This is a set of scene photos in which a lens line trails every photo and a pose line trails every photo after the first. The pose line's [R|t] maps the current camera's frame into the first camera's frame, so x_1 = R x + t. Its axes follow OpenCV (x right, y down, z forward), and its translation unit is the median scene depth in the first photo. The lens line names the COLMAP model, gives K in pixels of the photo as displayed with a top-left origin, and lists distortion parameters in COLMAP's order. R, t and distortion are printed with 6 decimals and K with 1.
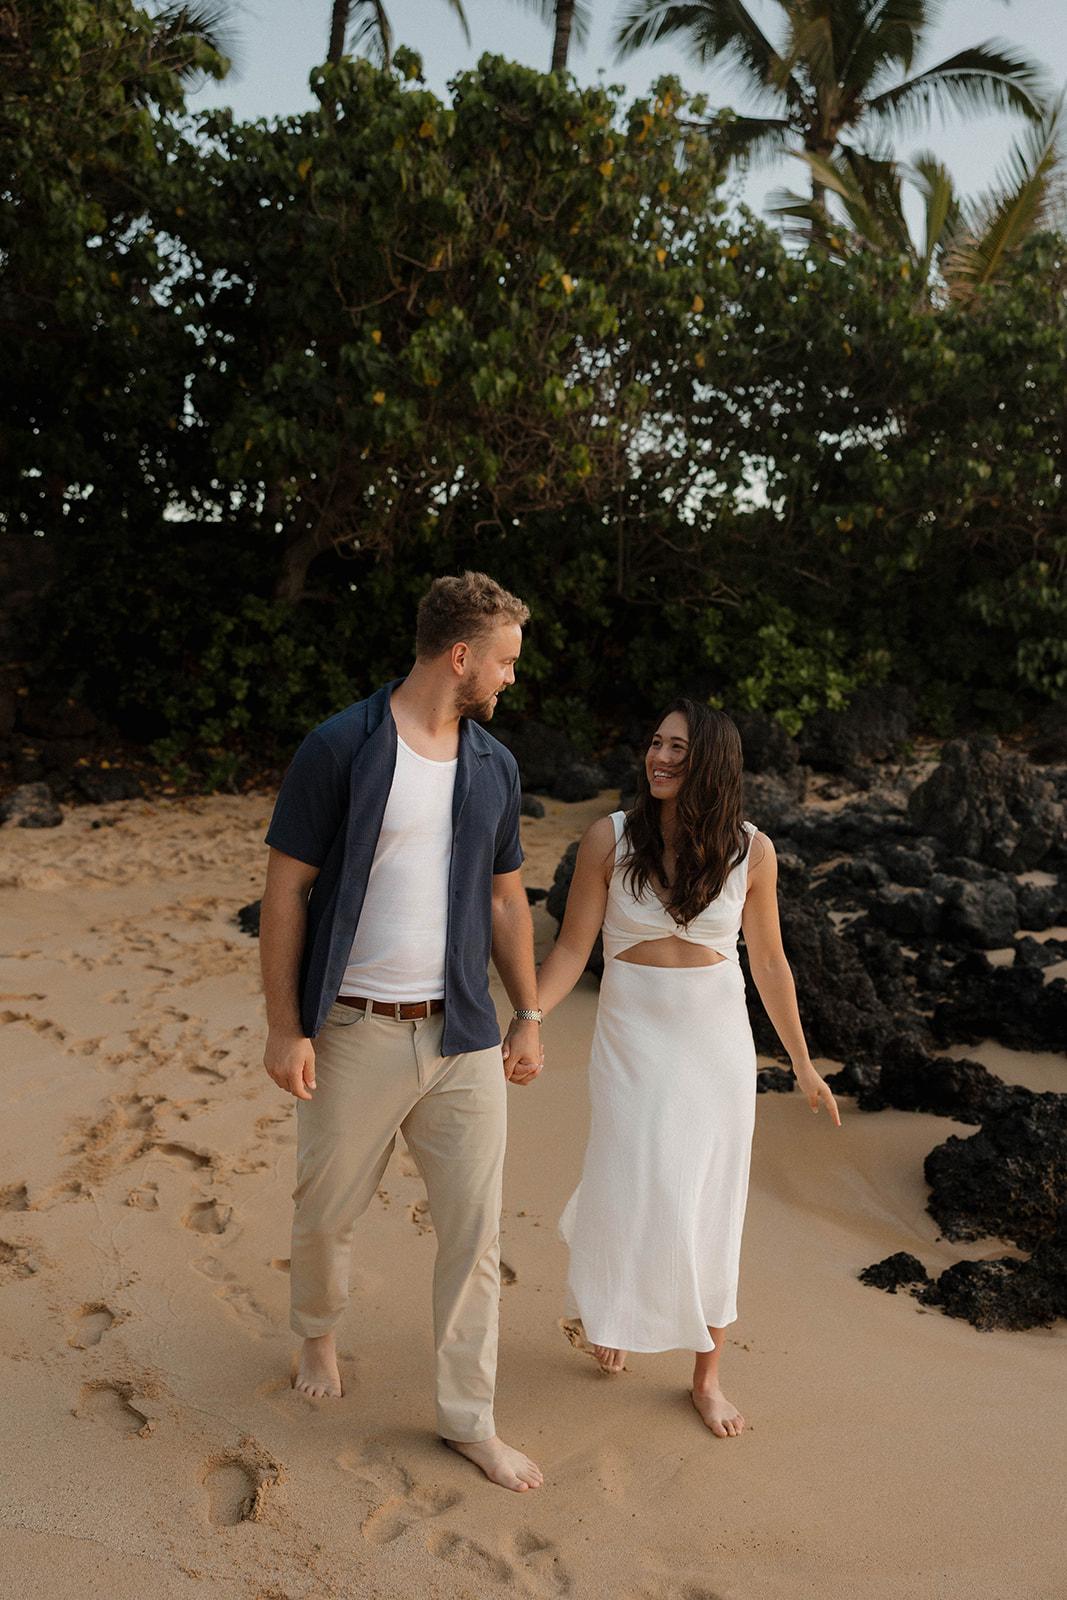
lens RADIAL K [[1501.5, 0, 533.1], [0, 1501.5, 839.1], [0, 0, 1]] dist [-0.001483, -0.012926]
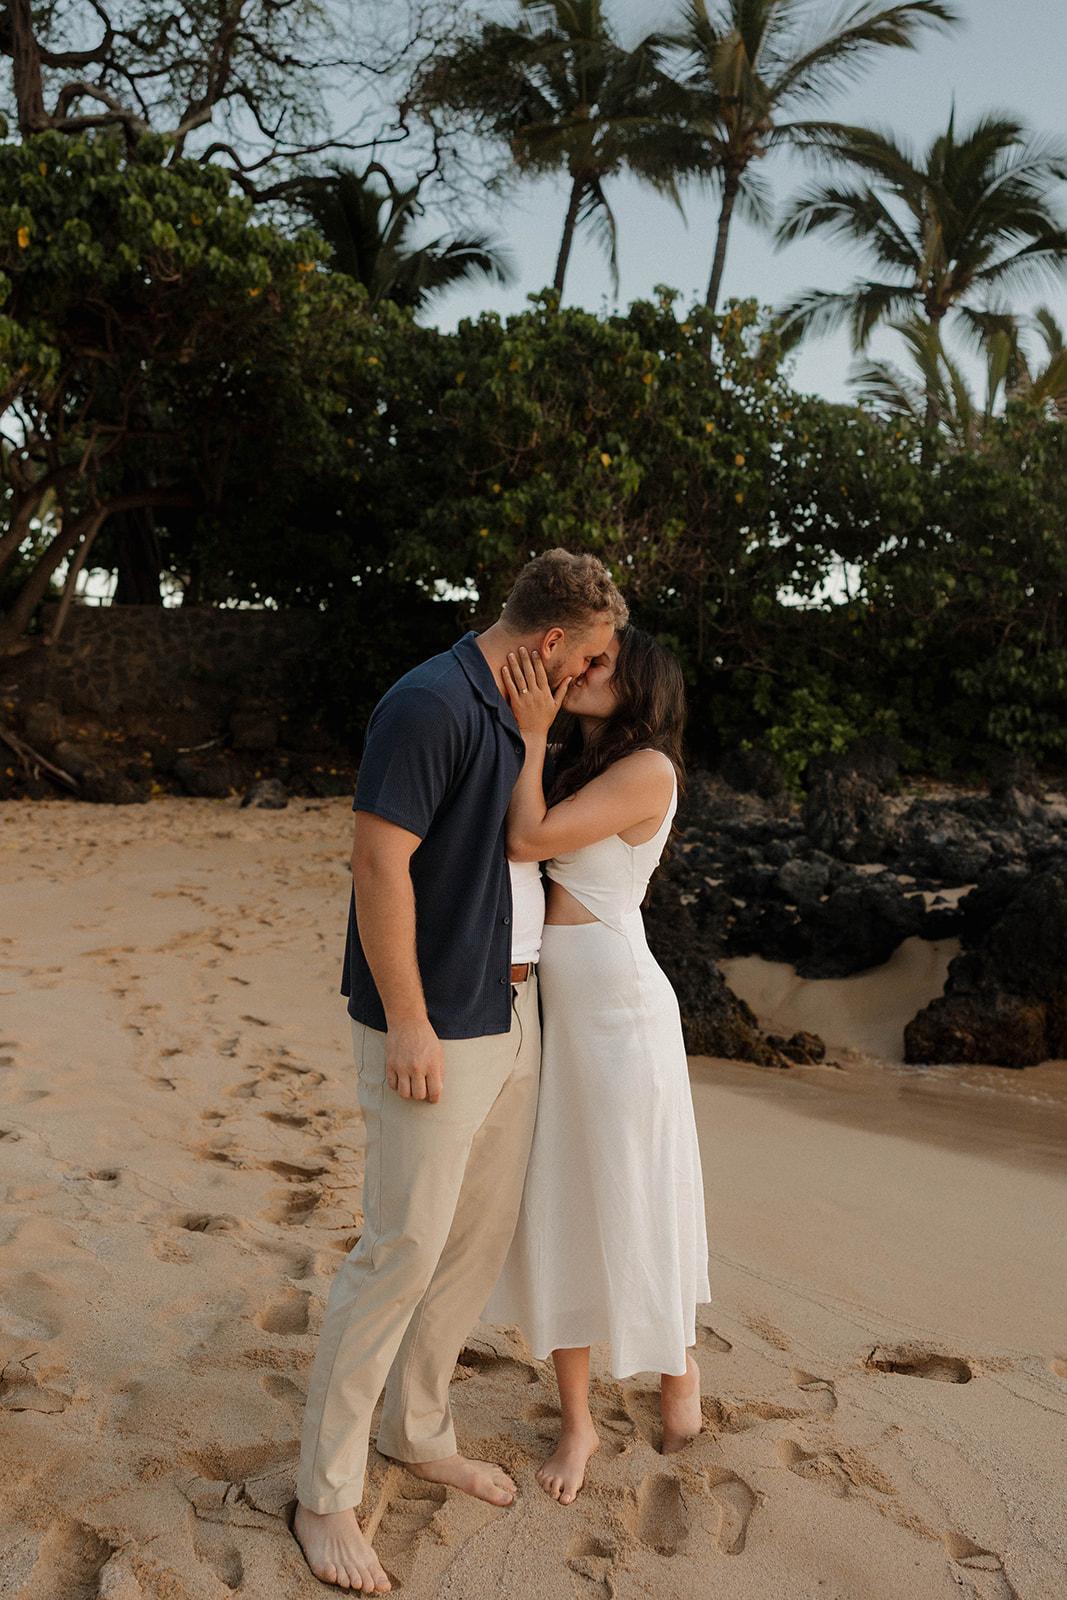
lens RADIAL K [[1338.7, 0, 489.6], [0, 1338.7, 757.6], [0, 0, 1]] dist [-0.011099, 0.019005]
pose [[0.971436, 0.041980, -0.233557, 0.179501], [-0.060590, 0.995484, -0.073081, 0.024318], [0.229434, 0.085145, 0.969593, -0.228660]]
